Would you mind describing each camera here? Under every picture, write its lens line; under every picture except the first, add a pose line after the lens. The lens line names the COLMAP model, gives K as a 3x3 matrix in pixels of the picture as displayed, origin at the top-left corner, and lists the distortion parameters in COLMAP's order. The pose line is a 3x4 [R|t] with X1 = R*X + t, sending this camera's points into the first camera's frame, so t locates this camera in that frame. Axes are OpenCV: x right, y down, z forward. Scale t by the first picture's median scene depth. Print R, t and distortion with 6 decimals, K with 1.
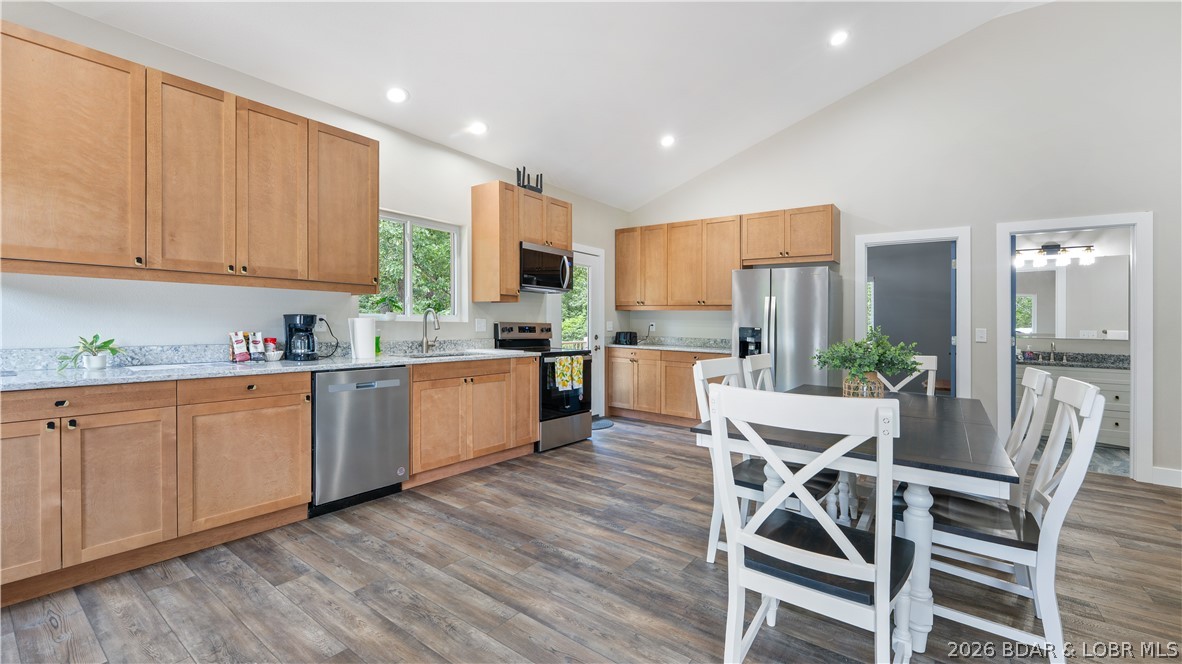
lens RADIAL K [[489.6, 0, 590.4], [0, 489.6, 326.7], [0, 0, 1]] dist [0.000745, -0.001745]
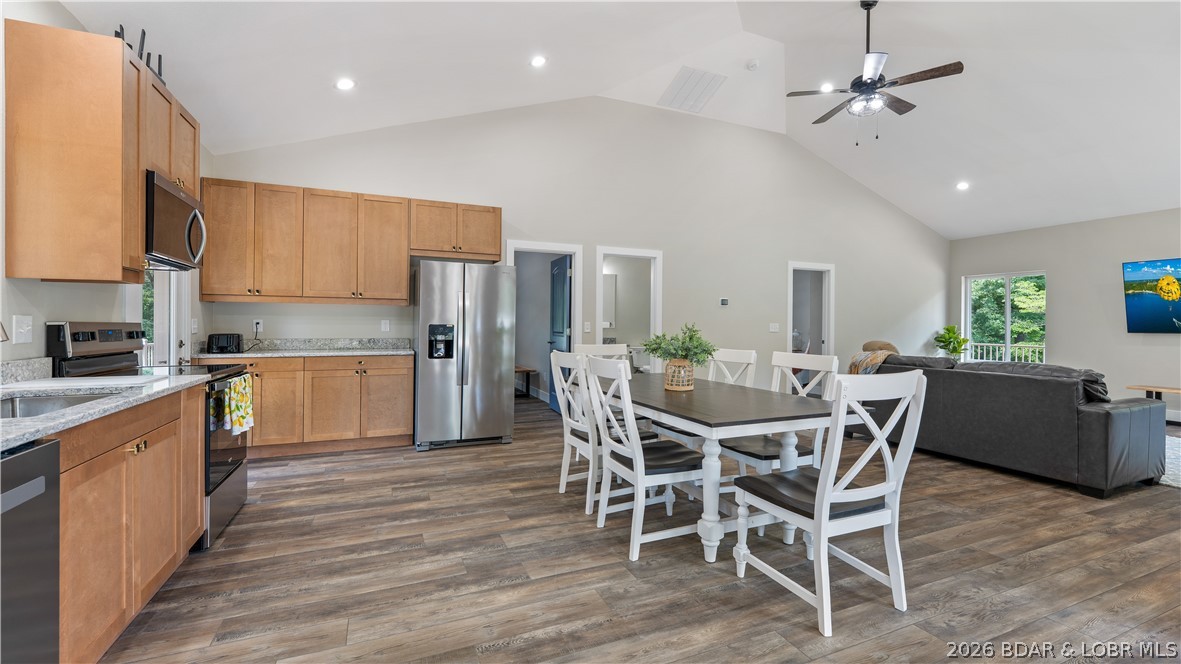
lens RADIAL K [[489.2, 0, 603.3], [0, 489.2, 323.2], [0, 0, 1]] dist [0.000745, -0.001745]
pose [[0.496652, -0.014064, 0.867836, -0.410620], [0.010575, 0.999893, 0.010152, -0.009376], [-0.867885, 0.004136, 0.496747, 0.352648]]
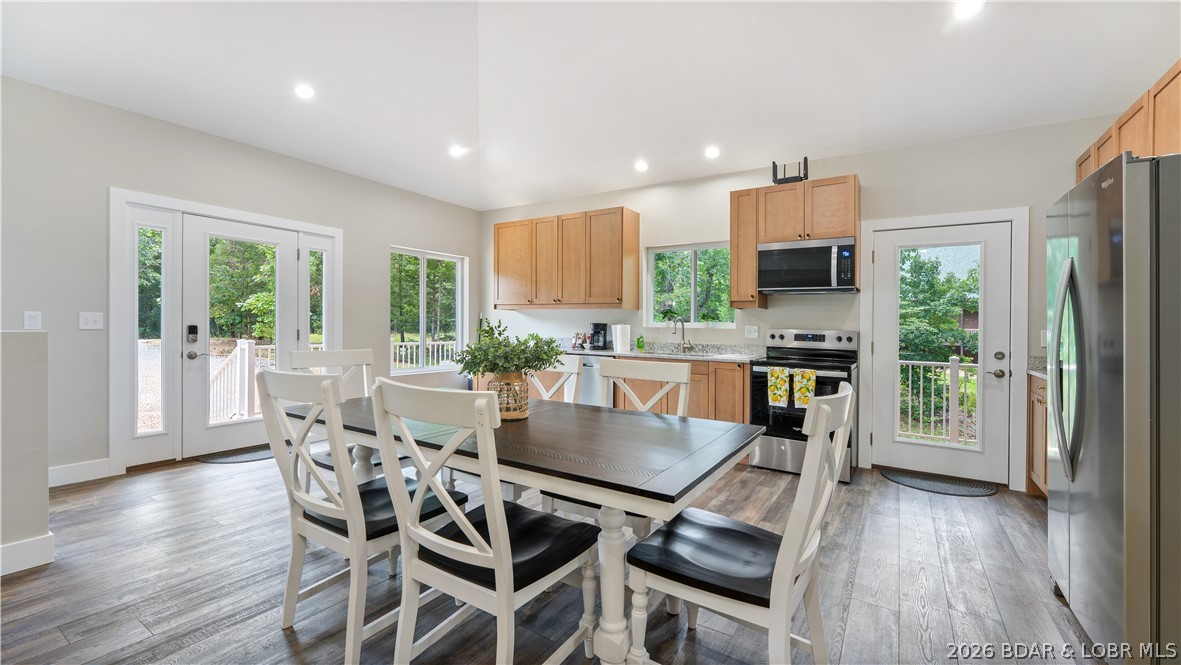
lens RADIAL K [[489.2, 0, 582.9], [0, 489.2, 325.9], [0, 0, 1]] dist [0.000745, -0.001745]
pose [[0.062443, -0.016059, -0.997919, 0.932364], [-0.025257, 0.999525, -0.017665, 0.013475], [0.997729, 0.026308, 0.062008, 0.694723]]
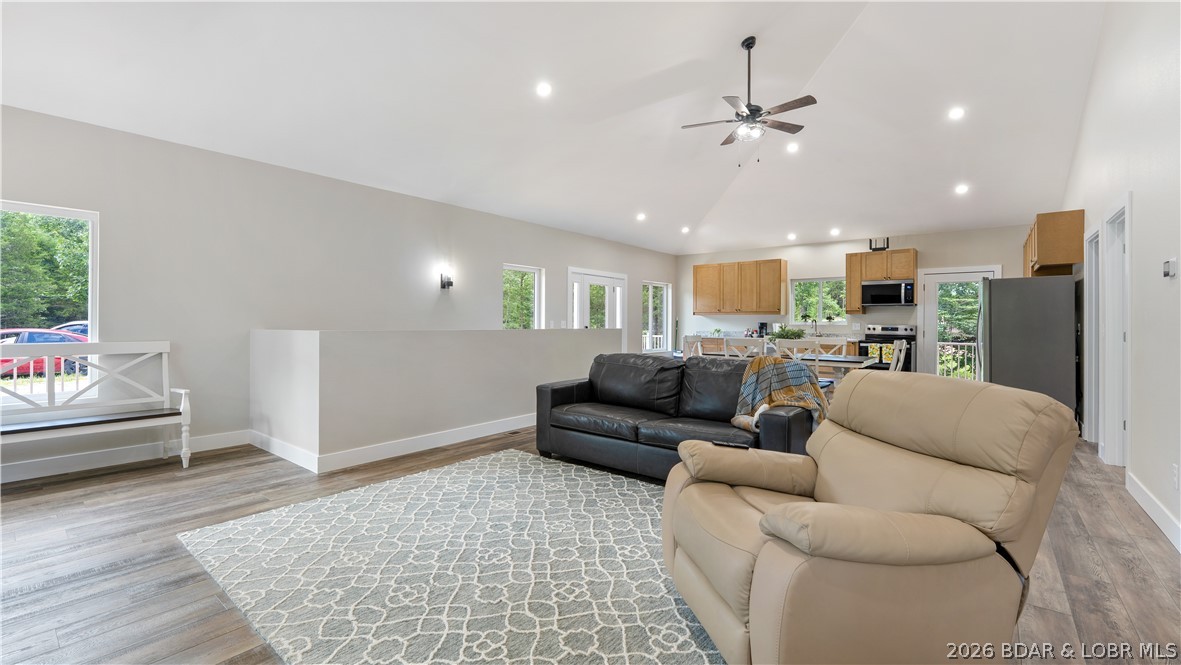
lens RADIAL K [[489.2, 0, 588.3], [0, 489.2, 330.9], [0, 0, 1]] dist [0.000745, -0.001745]
pose [[-0.046412, -0.002574, -0.998919, 2.077956], [-0.015760, 0.999874, -0.001844, 0.040586], [0.998798, 0.015657, -0.046447, 0.046803]]
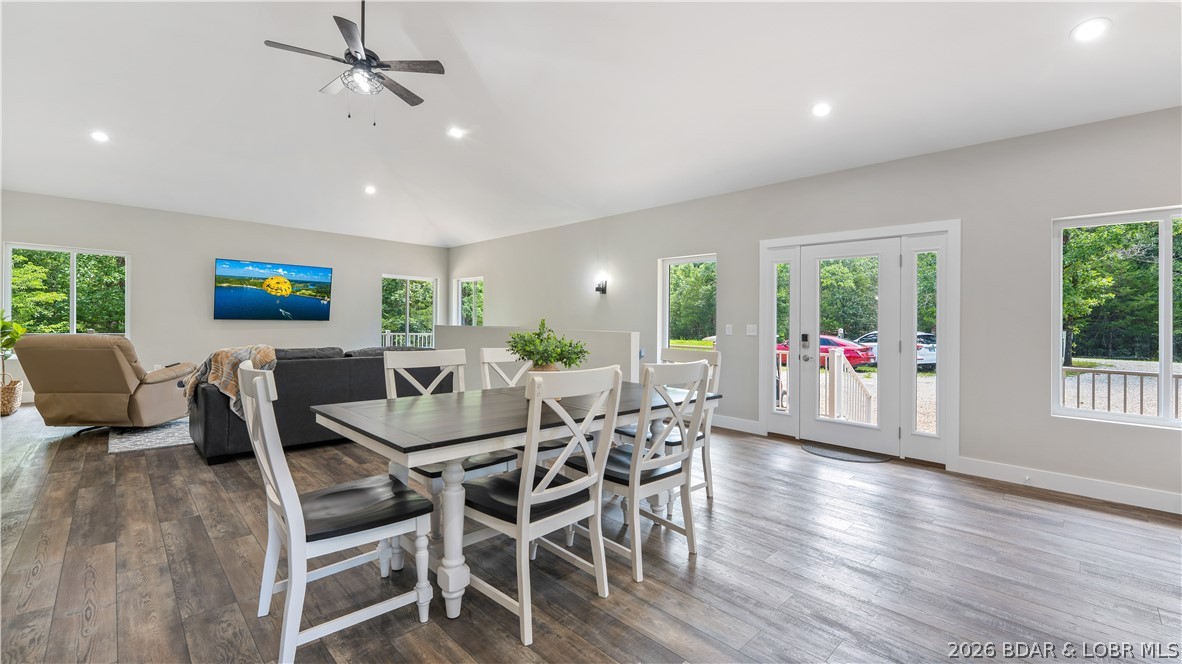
lens RADIAL K [[489.6, 0, 591.9], [0, 489.6, 321.4], [0, 0, 1]] dist [0.000745, -0.001745]
pose [[-0.986293, -0.039343, 0.160245, 0.196068], [-0.038102, 0.999215, 0.010813, -0.011547], [-0.160545, 0.004559, -0.987018, 1.314659]]
